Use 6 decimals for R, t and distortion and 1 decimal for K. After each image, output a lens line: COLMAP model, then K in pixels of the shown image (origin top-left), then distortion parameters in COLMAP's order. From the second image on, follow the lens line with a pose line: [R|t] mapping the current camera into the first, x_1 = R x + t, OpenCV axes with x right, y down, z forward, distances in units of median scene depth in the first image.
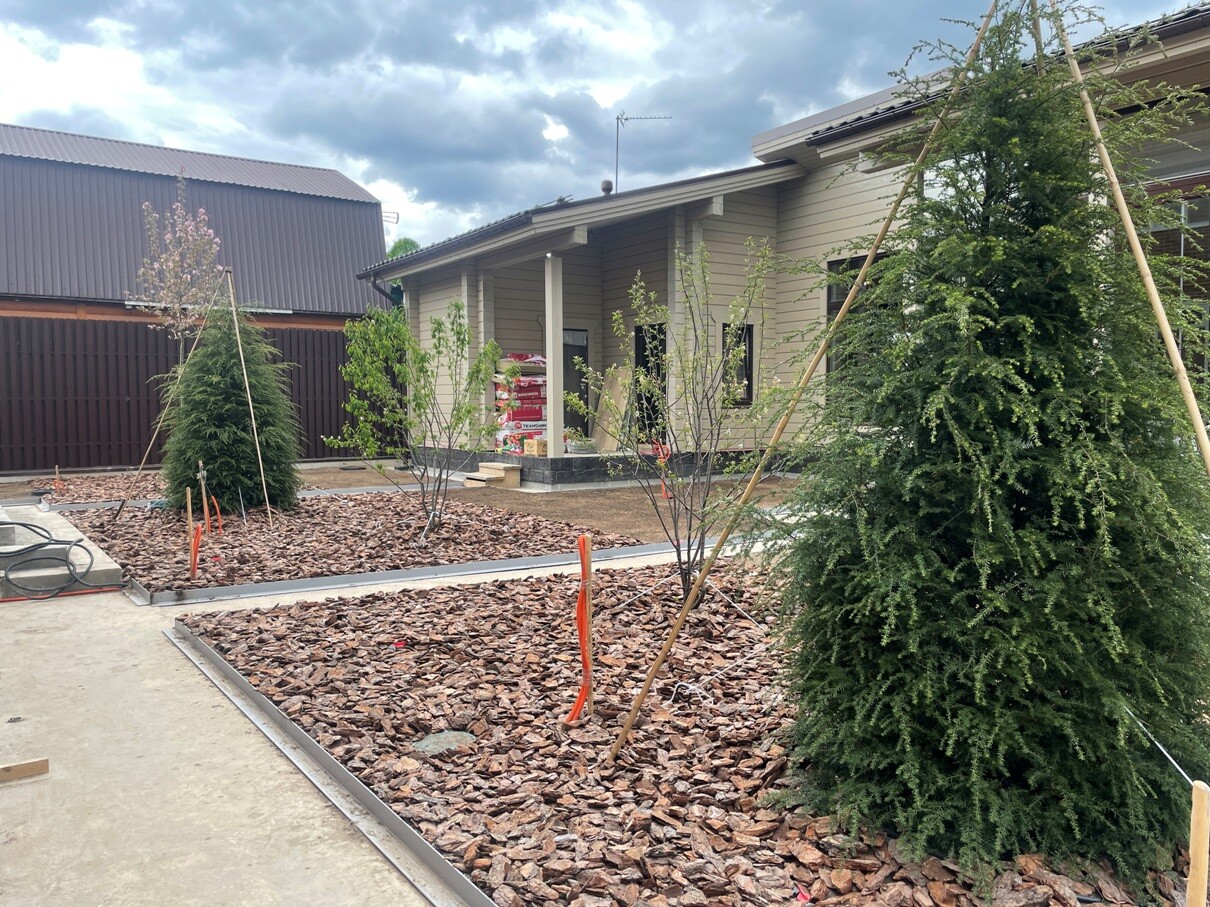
lens RADIAL K [[921.6, 0, 605.0], [0, 921.6, 453.5], [0, 0, 1]] dist [0.028321, 0.000946]
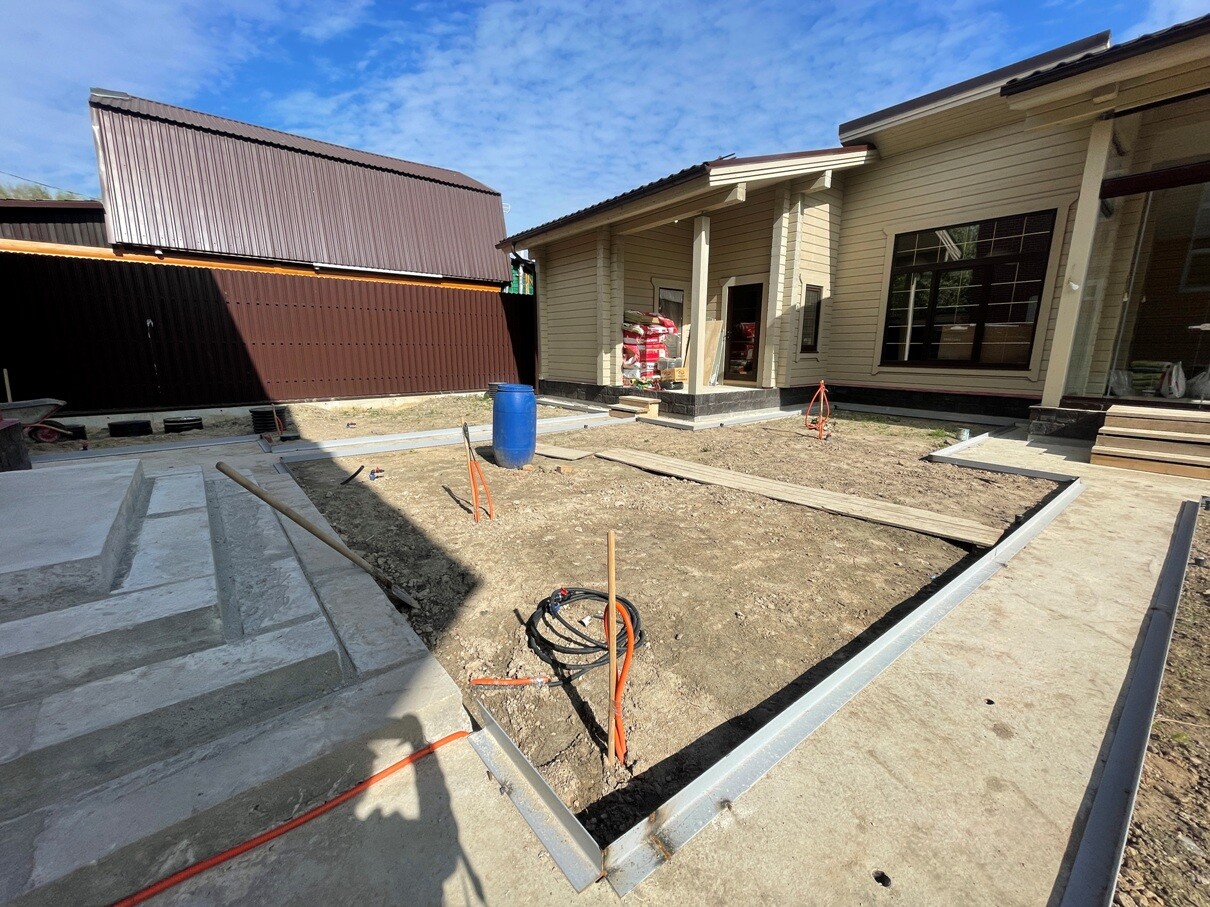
lens RADIAL K [[487.7, 0, 605.0], [0, 487.7, 453.5], [0, 0, 1]] dist [-0.002396, -0.000122]
pose [[0.998679, 0.000125, 0.051381, -0.189246], [-0.008432, 0.986838, 0.161494, -0.019877], [-0.050685, -0.161714, 0.985535, 0.337777]]
